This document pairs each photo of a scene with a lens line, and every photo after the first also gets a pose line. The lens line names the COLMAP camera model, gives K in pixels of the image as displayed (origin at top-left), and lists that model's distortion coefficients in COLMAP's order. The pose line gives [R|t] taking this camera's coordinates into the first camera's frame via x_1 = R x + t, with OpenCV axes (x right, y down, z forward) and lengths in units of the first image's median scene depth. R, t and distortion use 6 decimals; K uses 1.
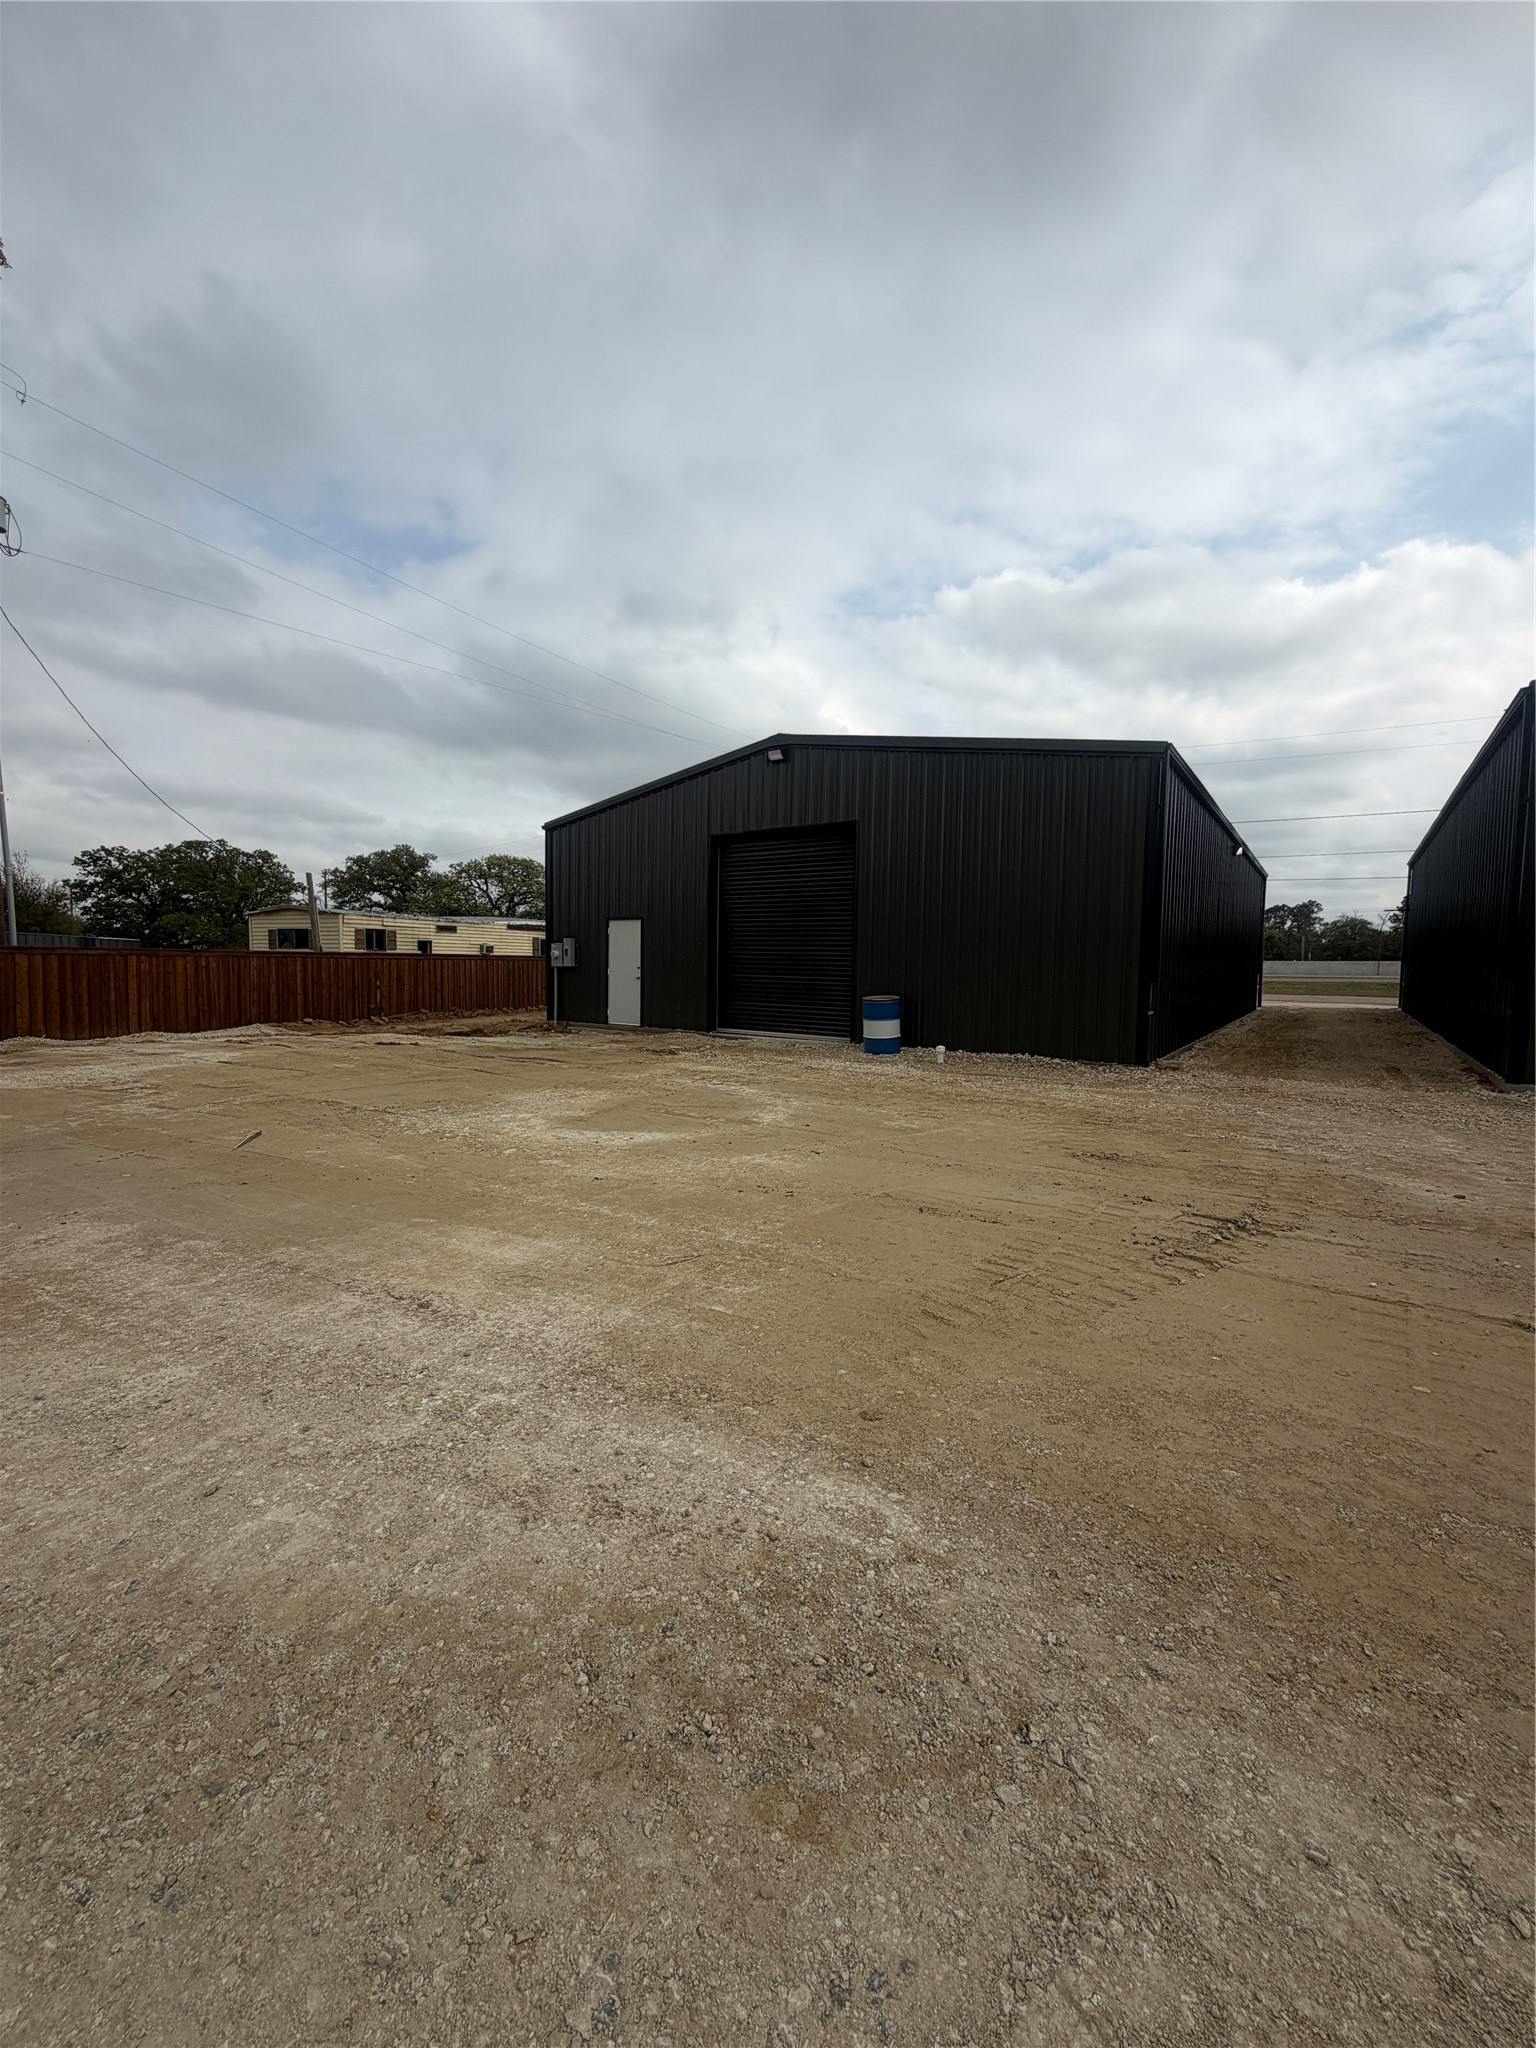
lens RADIAL K [[820.9, 0, 762.7], [0, 820.9, 1033.5], [0, 0, 1]] dist [0.006691, -0.000035]
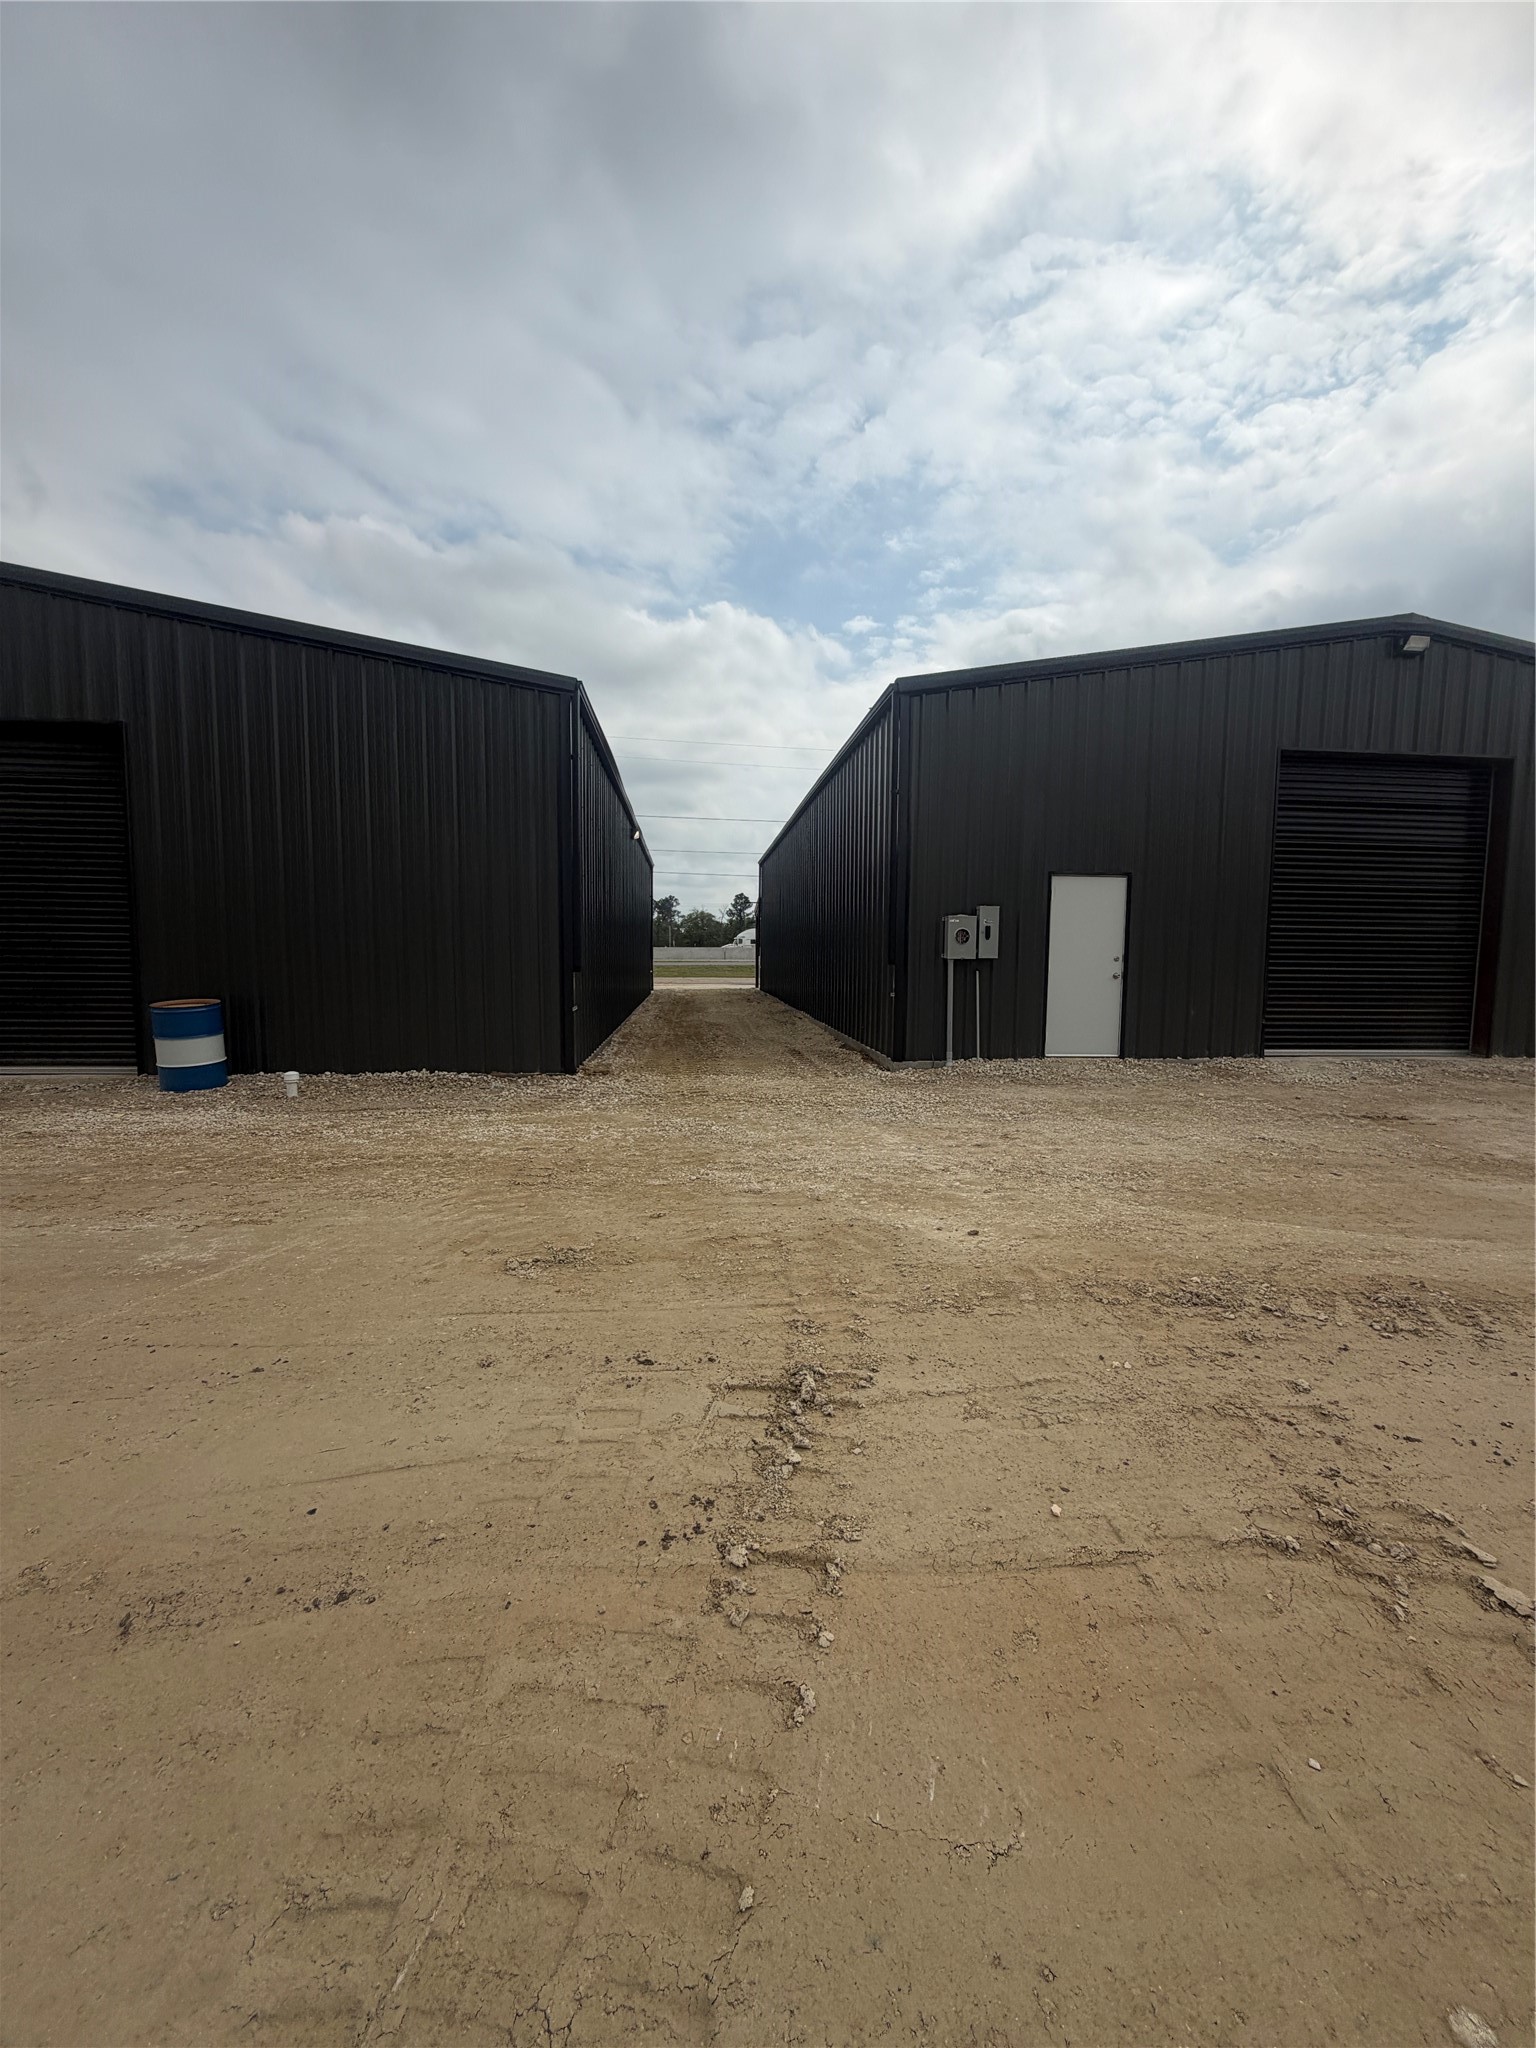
lens RADIAL K [[820.9, 0, 770.6], [0, 820.9, 1032.3], [0, 0, 1]] dist [0.006691, -0.000035]
pose [[0.760595, -0.068807, 0.645570, 0.067495], [0.059677, 0.997568, 0.036014, -0.014834], [-0.646478, 0.011134, 0.762852, 0.187481]]
